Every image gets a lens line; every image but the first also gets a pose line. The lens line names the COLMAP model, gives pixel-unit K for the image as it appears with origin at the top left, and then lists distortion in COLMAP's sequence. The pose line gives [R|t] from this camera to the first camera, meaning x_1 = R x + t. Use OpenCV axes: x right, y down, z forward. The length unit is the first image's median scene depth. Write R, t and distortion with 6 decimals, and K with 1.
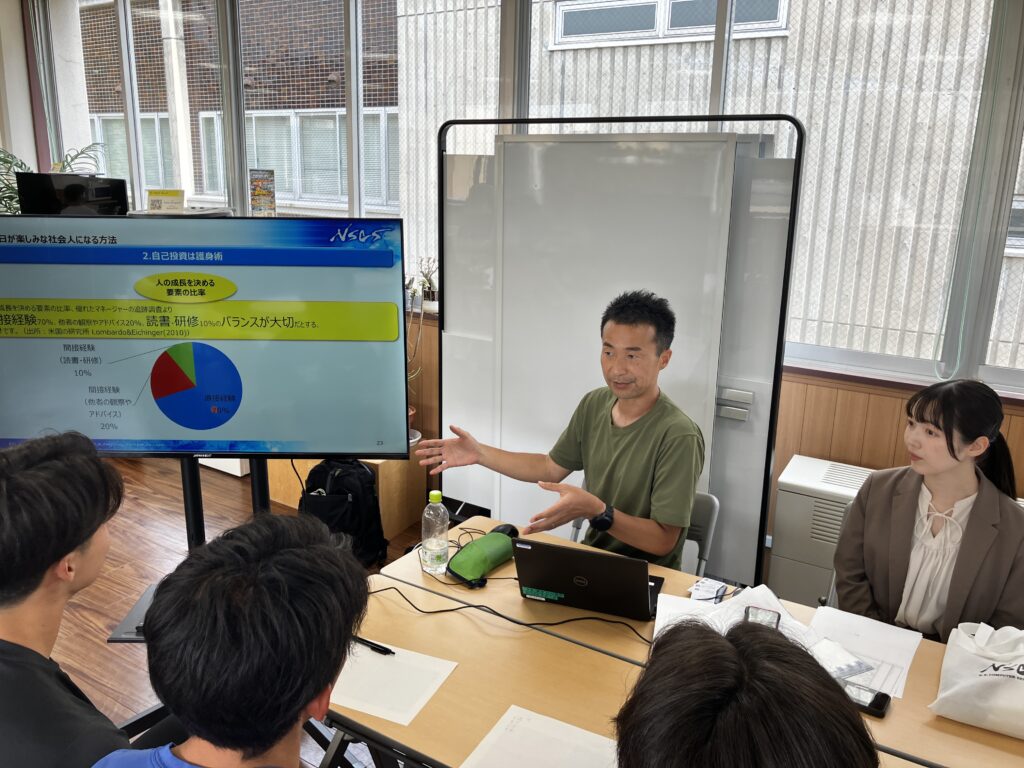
lens RADIAL K [[809.9, 0, 514.6], [0, 809.9, 376.0], [0, 0, 1]] dist [-0.011537, 0.015804]
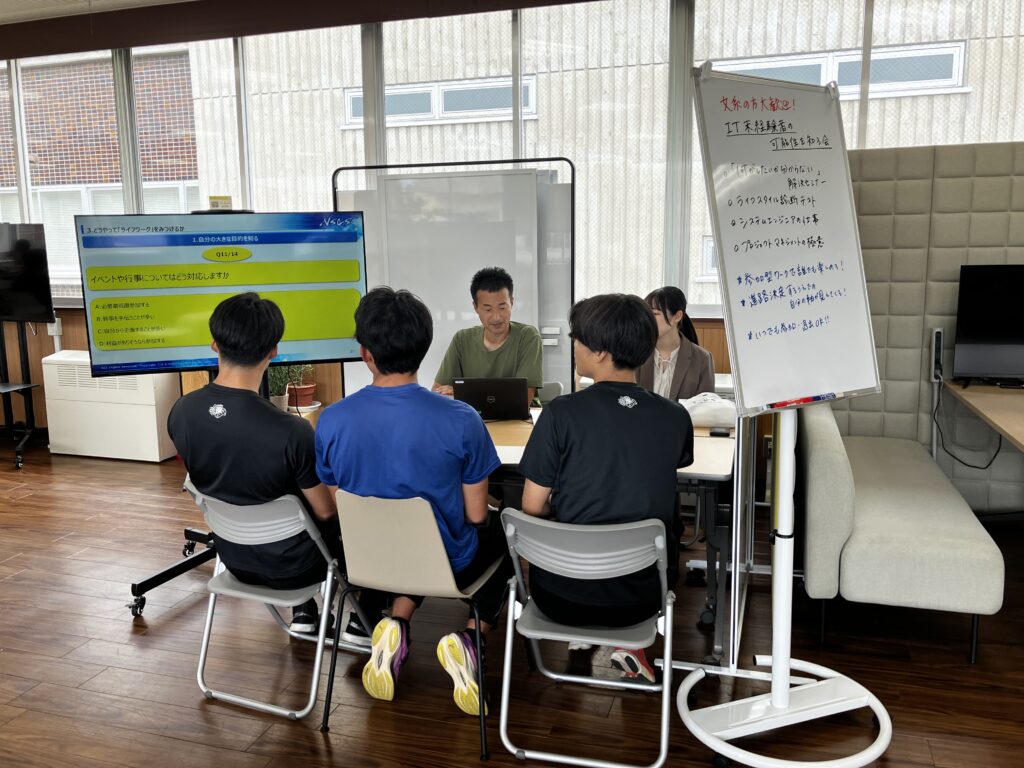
lens RADIAL K [[809.9, 0, 510.2], [0, 809.9, 386.8], [0, 0, 1]] dist [-0.011537, 0.015804]
pose [[0.959915, -0.077080, 0.269483, -0.065433], [0.098759, 0.992798, -0.067816, 0.064081], [-0.262315, 0.091712, 0.960614, -0.138654]]
